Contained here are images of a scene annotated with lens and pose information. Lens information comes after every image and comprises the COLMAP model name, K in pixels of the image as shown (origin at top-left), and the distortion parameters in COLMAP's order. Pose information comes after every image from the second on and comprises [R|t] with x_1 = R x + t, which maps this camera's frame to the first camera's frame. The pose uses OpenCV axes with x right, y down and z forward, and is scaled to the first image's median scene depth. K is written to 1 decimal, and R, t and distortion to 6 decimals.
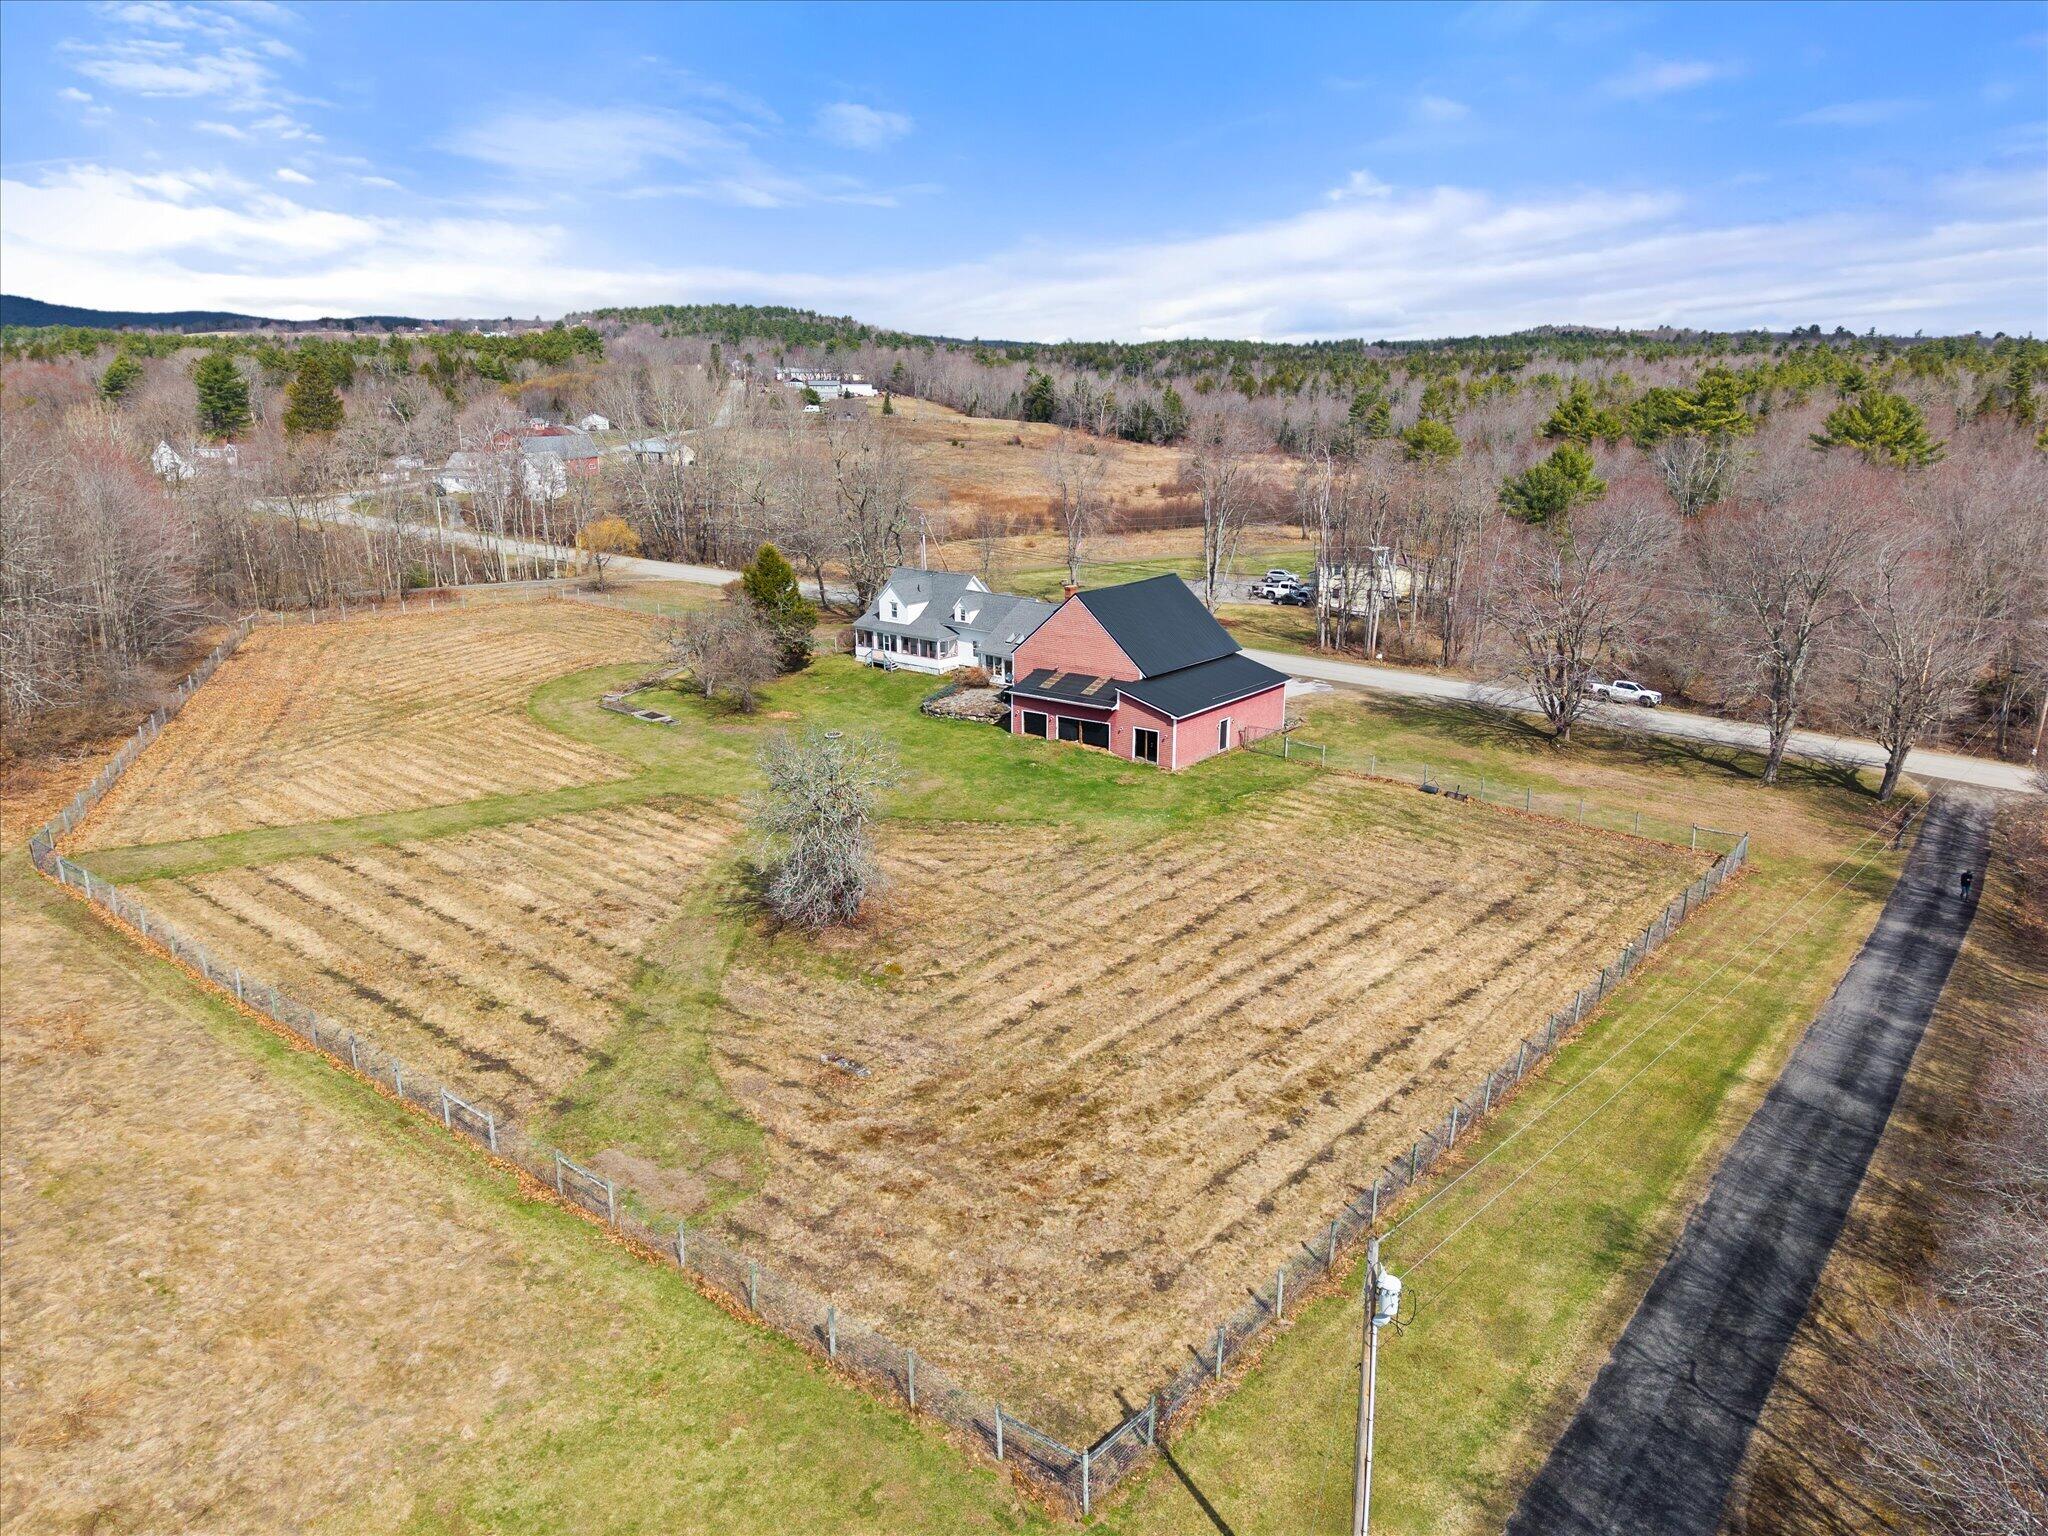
lens RADIAL K [[1365.5, 0, 1000.4], [0, 1365.5, 768.9], [0, 0, 1]] dist [0.054277, -0.080880]
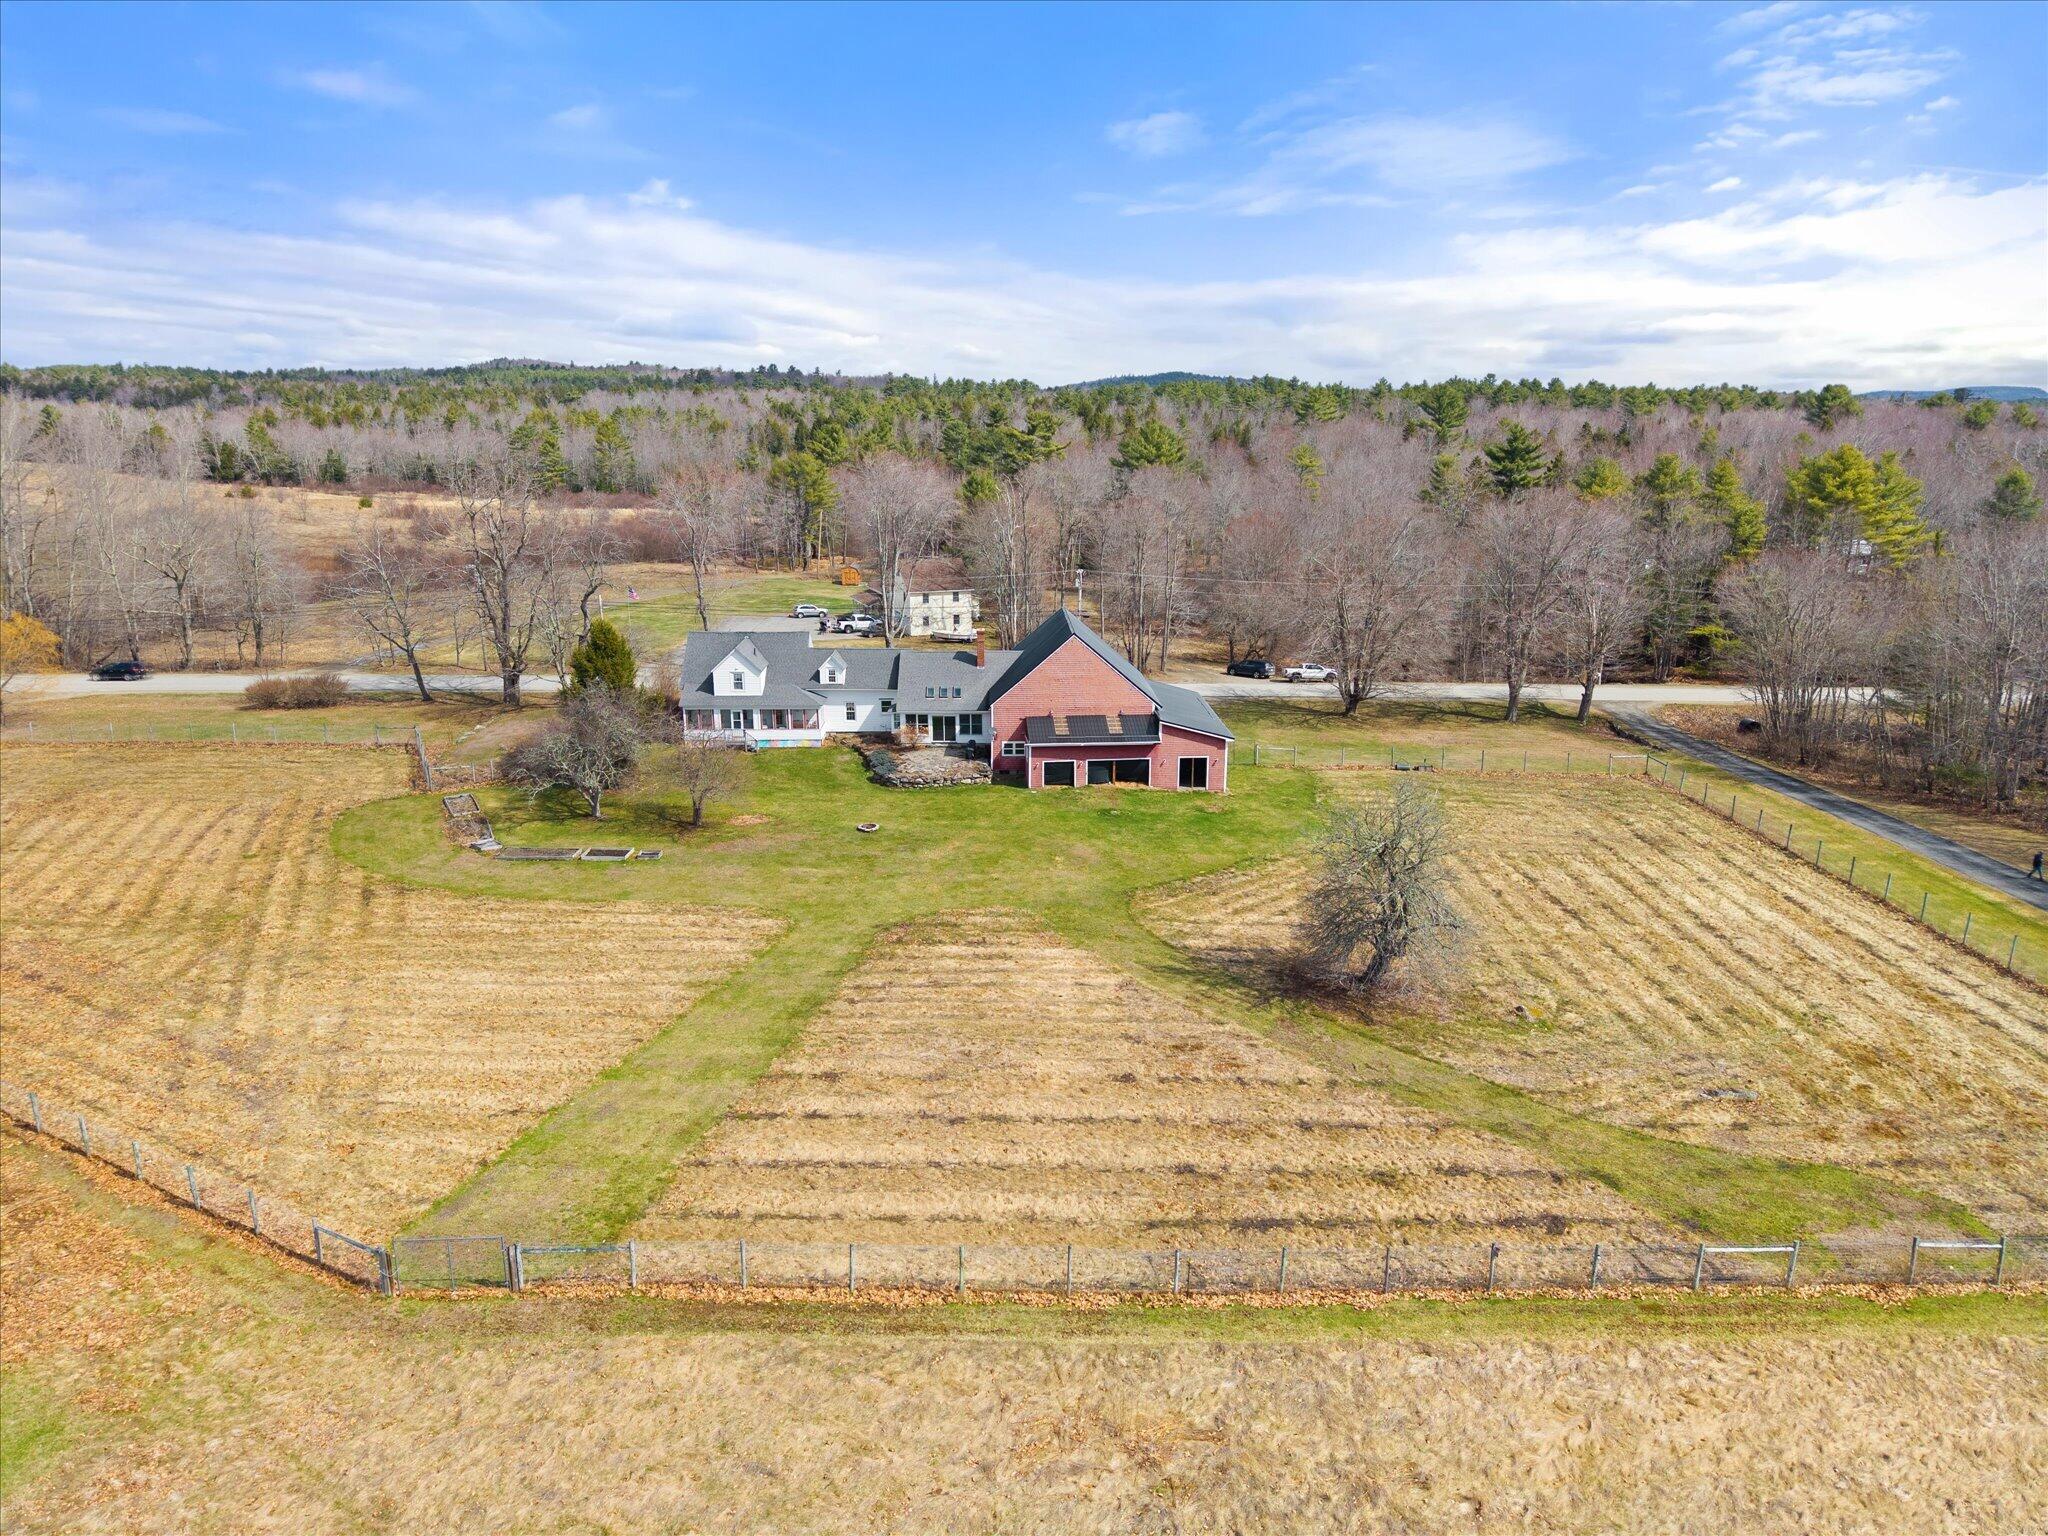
lens RADIAL K [[1365.5, 0, 1000.4], [0, 1365.5, 768.9], [0, 0, 1]] dist [0.054277, -0.080880]
pose [[0.760439, -0.165371, 0.628000, -0.801602], [0.178630, 0.982996, 0.042550, -0.111740], [-0.624358, 0.079824, 0.777049, 0.386483]]
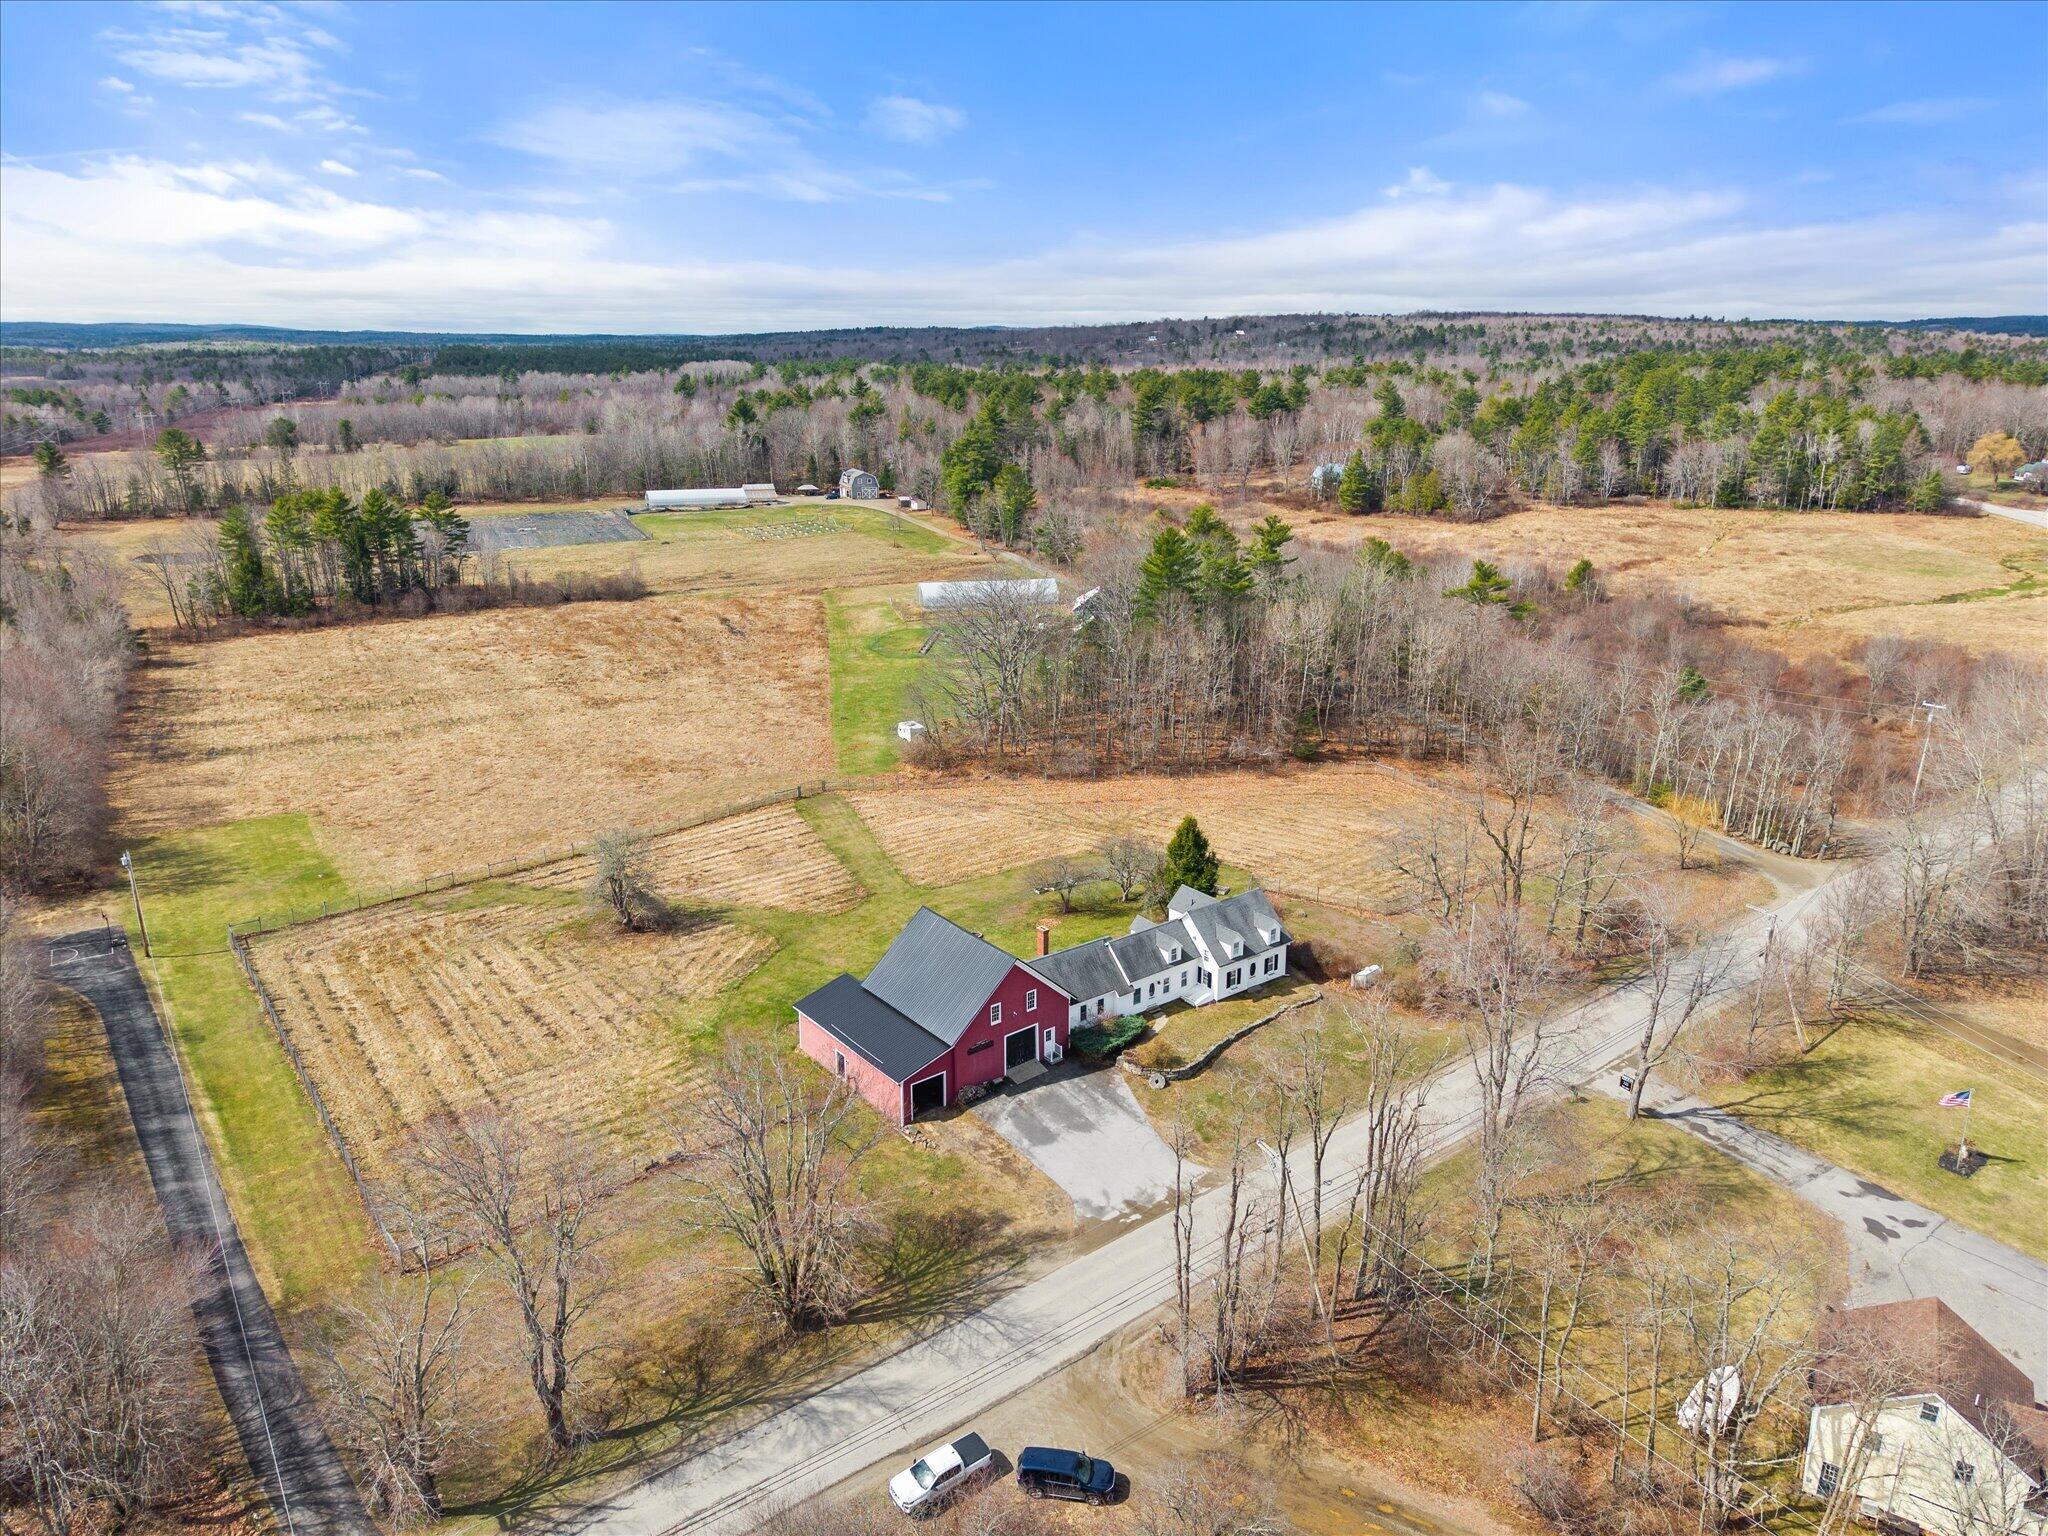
lens RADIAL K [[1399.7, 0, 1069.1], [0, 1399.7, 765.9], [0, 0, 1]] dist [0.059361, -0.089040]
pose [[-0.197170, 0.286606, -0.937540, 1.479373], [-0.275840, 0.901461, 0.333587, -0.885767], [0.940764, 0.324385, -0.098684, 1.586438]]
